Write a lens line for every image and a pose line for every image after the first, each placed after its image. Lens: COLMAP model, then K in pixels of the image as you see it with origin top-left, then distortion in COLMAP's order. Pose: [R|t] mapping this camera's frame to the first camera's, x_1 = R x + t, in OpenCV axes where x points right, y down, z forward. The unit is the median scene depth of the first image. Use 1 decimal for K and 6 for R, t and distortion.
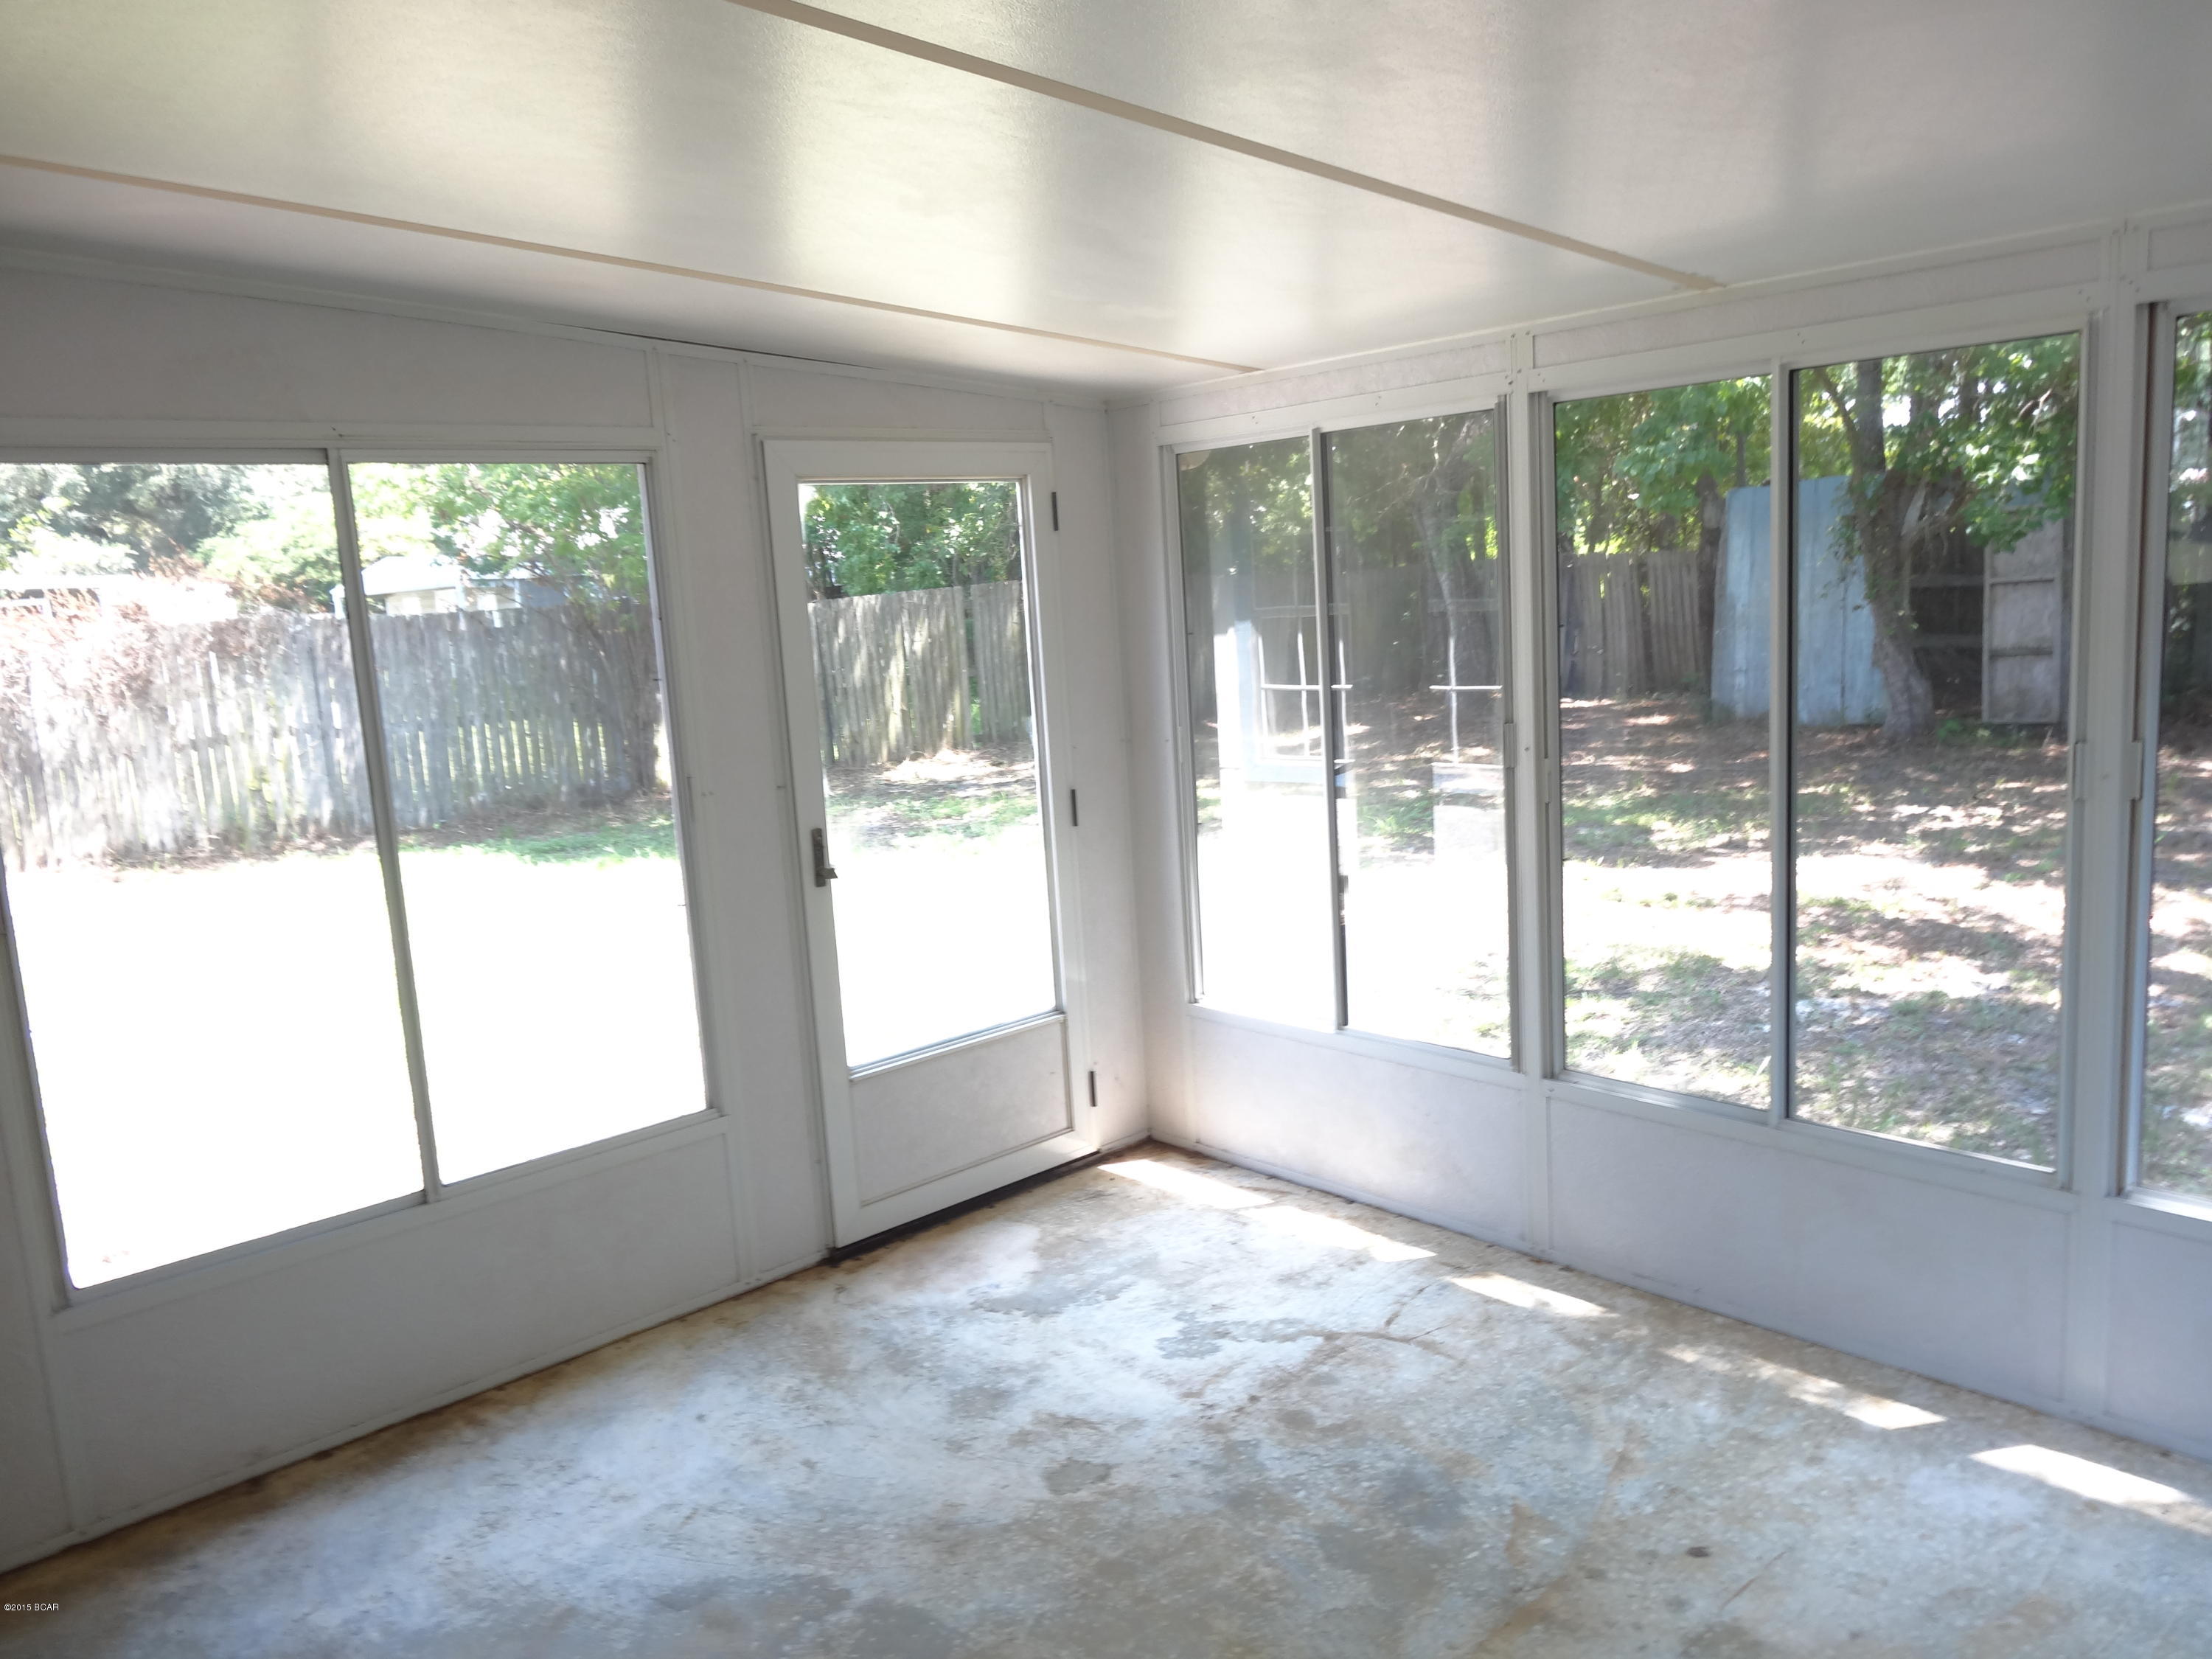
lens RADIAL K [[1618.7, 0, 1106.0], [0, 1618.7, 829.5], [0, 0, 1]] dist [-0.001936, -0.001474]
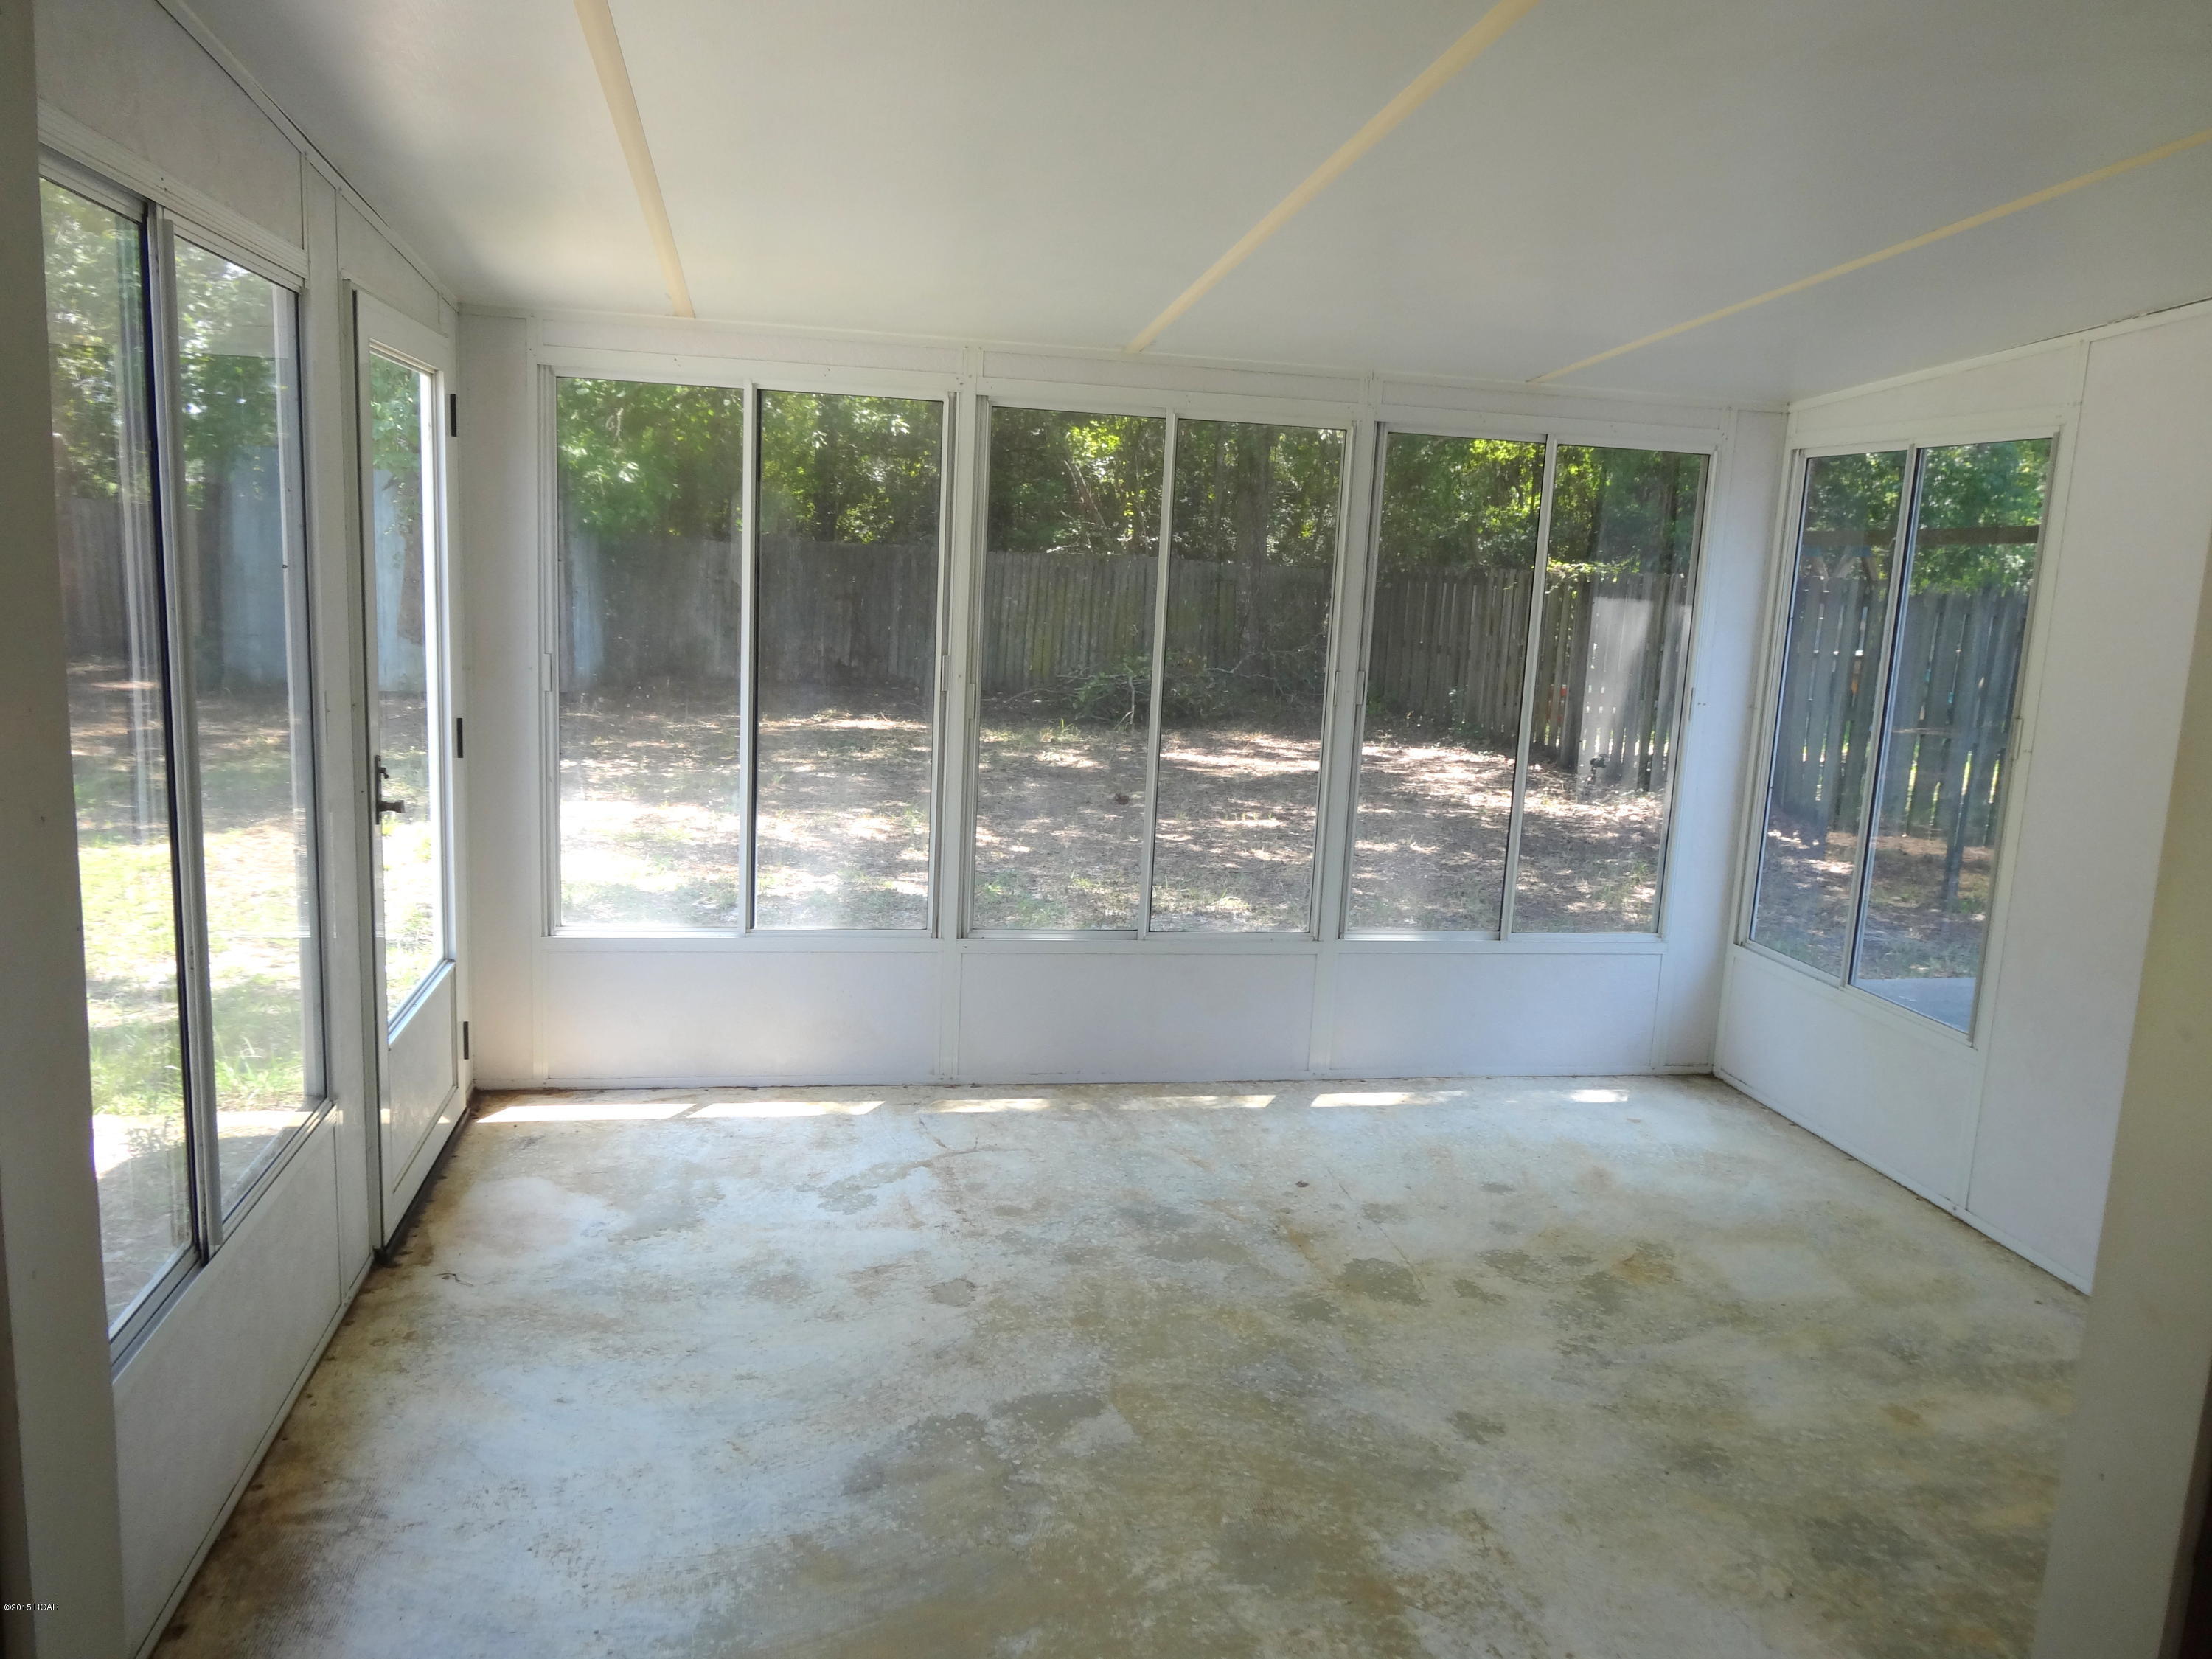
lens RADIAL K [[1618.7, 0, 1106.0], [0, 1618.7, 829.5], [0, 0, 1]] dist [-0.001936, -0.001474]
pose [[0.521574, -0.057640, 0.851257, -0.797742], [0.048628, 0.998102, 0.037789, 0.028259], [-0.851819, 0.021685, 0.523387, 0.257738]]
